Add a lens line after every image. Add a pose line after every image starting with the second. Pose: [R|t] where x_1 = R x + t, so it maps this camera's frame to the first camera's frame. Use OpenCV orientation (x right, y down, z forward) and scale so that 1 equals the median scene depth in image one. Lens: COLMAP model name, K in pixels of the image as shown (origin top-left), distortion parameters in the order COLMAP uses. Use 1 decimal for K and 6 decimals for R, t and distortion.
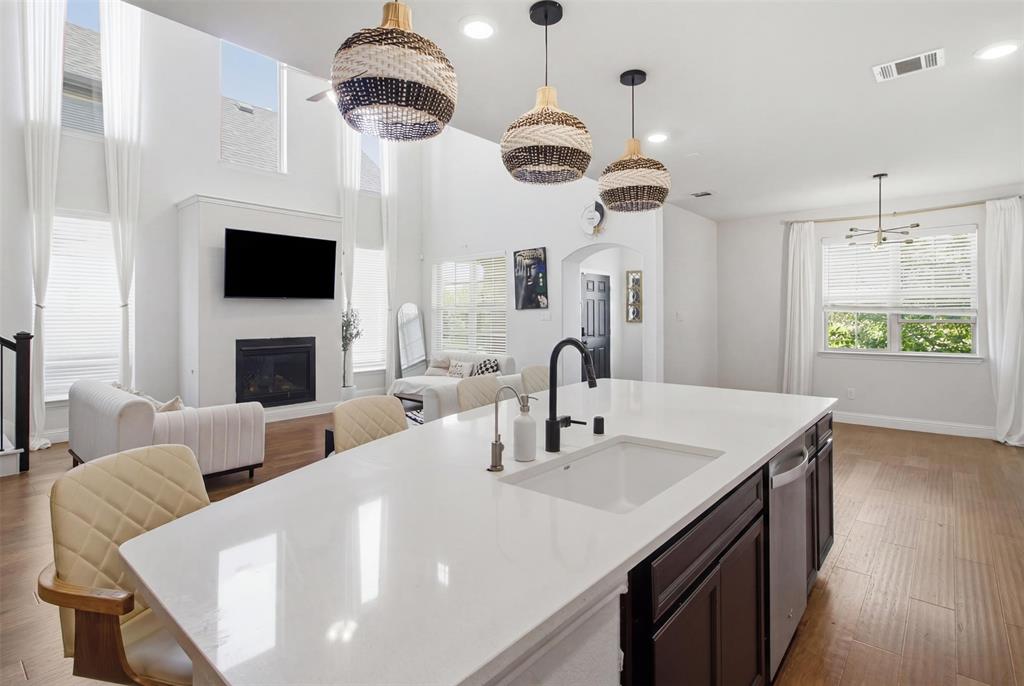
lens RADIAL K [[515.4, 0, 514.4], [0, 515.4, 308.0], [0, 0, 1]] dist [-0.001700, 0.000572]
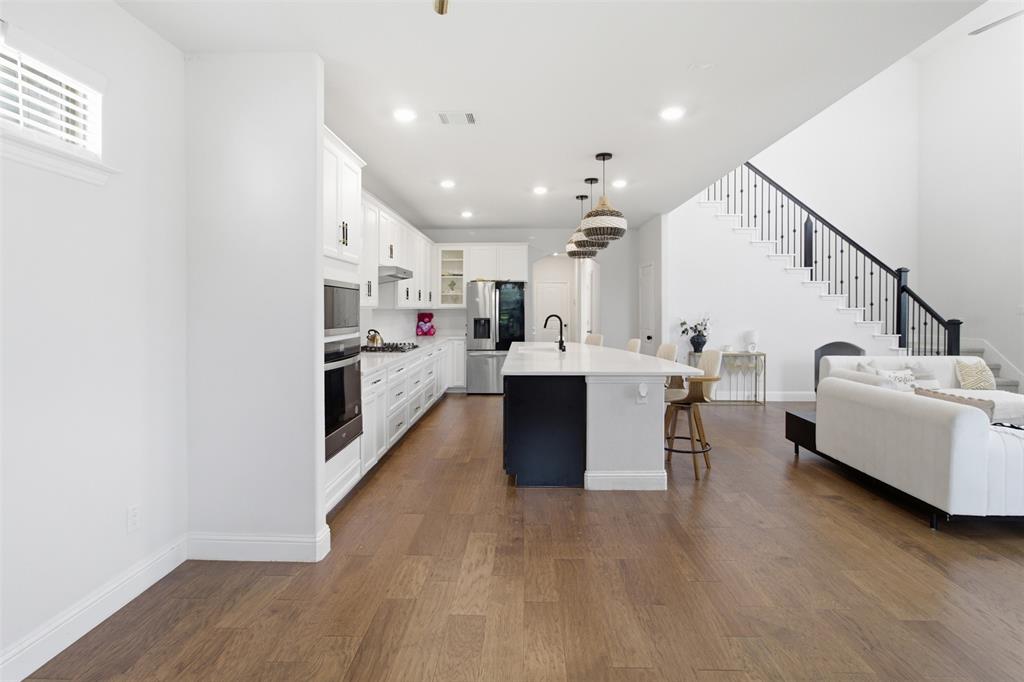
lens RADIAL K [[484.2, 0, 510.2], [0, 484.2, 311.9], [0, 0, 1]] dist [-0.004637, 0.000192]
pose [[-0.789395, 0.006907, -0.613846, 0.616800], [0.011506, 0.999928, -0.003545, 0.011948], [0.613777, -0.009862, -0.789418, 0.875855]]
